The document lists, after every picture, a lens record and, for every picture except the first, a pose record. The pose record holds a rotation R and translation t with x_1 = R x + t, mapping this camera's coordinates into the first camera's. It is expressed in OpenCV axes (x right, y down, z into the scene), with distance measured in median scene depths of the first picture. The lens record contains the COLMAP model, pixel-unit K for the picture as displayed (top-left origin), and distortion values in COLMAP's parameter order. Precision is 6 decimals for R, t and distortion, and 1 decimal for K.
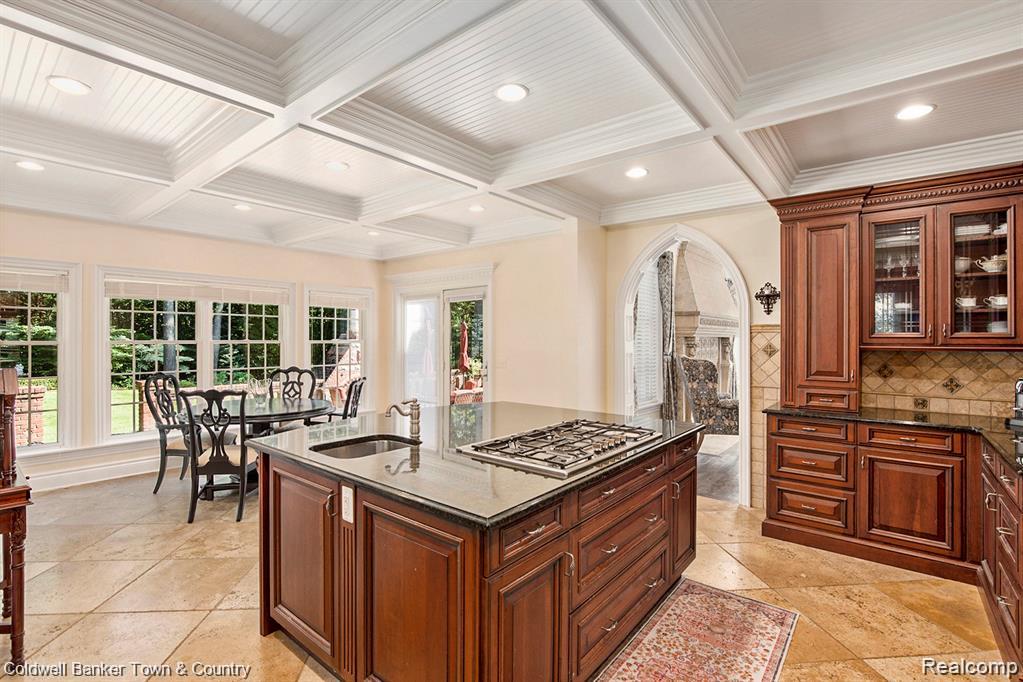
lens RADIAL K [[478.9, 0, 479.8], [0, 478.9, 337.3], [0, 0, 1]] dist [0.001157, 0.000275]
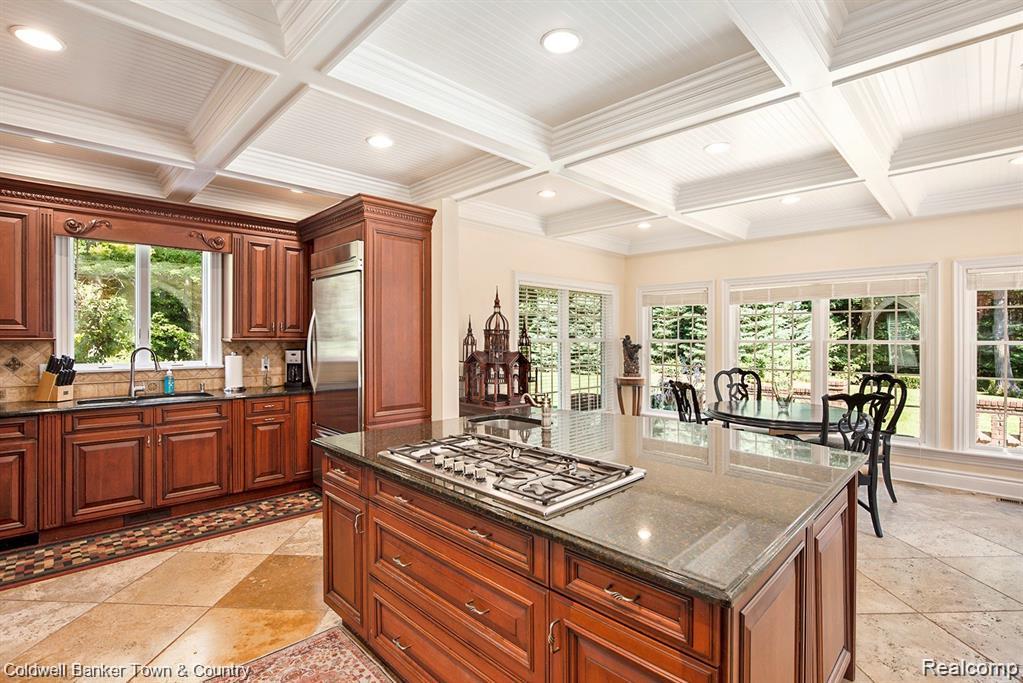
lens RADIAL K [[470.9, 0, 514.7], [0, 470.9, 340.9], [0, 0, 1]] dist [-0.043901, 0.000065]
pose [[-0.065917, 0.001821, -0.997823, 0.366894], [0.001152, 0.999998, 0.001749, 0.005218], [0.997824, -0.001034, -0.065919, 0.414719]]
